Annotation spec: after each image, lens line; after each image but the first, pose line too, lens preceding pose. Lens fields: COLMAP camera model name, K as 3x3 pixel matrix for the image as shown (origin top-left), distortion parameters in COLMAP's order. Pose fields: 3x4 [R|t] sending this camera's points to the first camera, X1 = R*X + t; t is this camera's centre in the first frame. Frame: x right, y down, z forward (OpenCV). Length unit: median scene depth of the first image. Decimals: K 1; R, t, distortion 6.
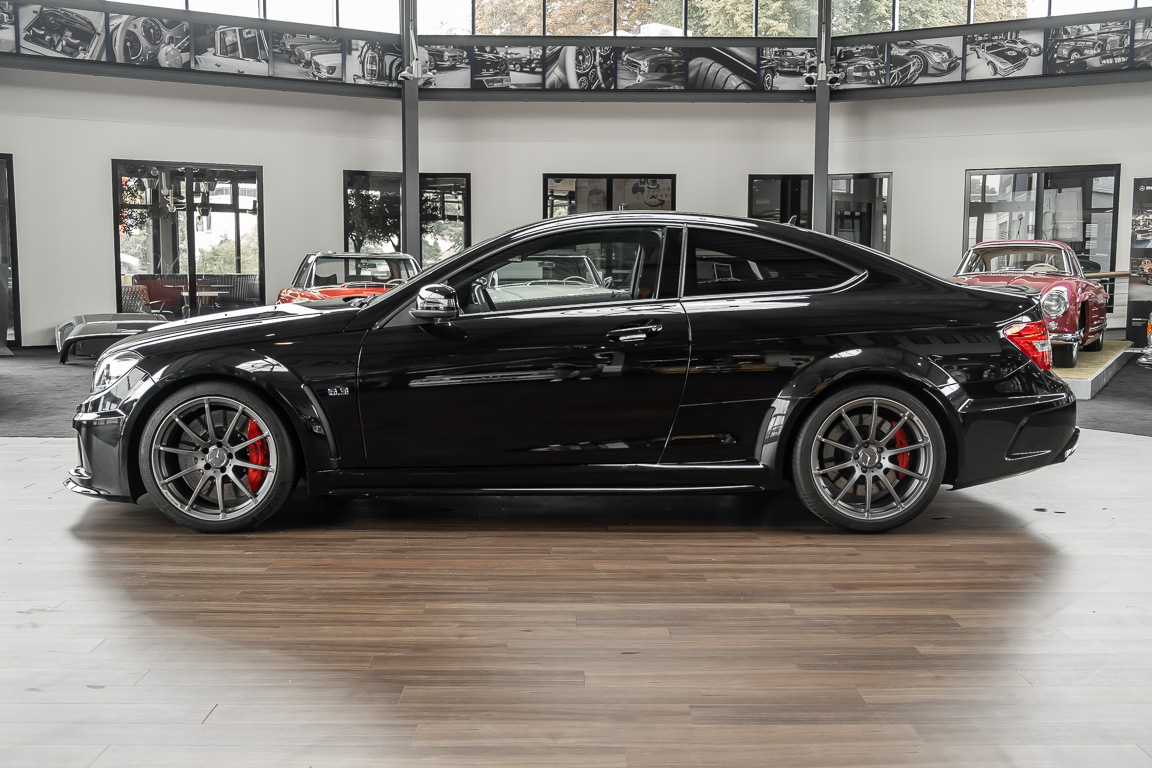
lens RADIAL K [[1125.4, 0, 576.0], [0, 1125.4, 384.0], [0, 0, 1]] dist [-0.036175, 0.018619]
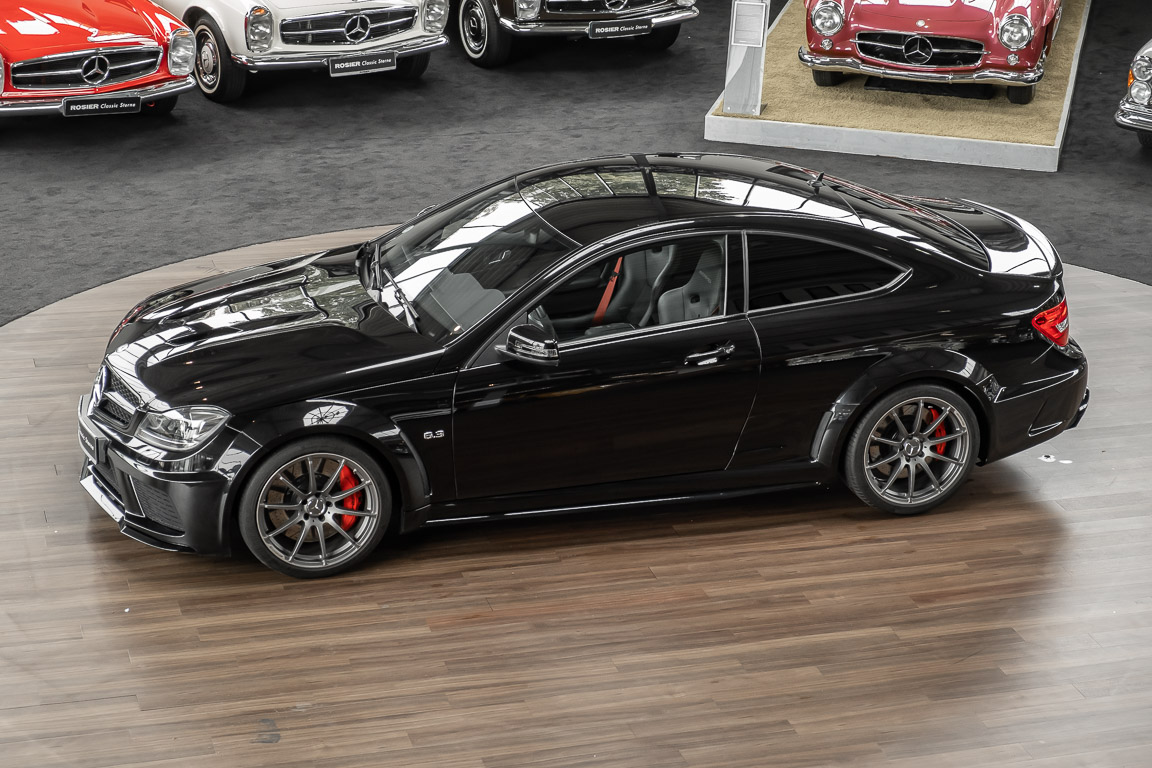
lens RADIAL K [[2389.1, 0, 576.0], [0, 2389.1, 384.0], [0, 0, 1]] dist [0.017465, -0.181288]
pose [[0.961629, -0.078751, 0.262810, -0.650750], [0.003823, 0.961672, 0.274176, -0.627771], [-0.274328, -0.262651, 0.925072, -1.018154]]
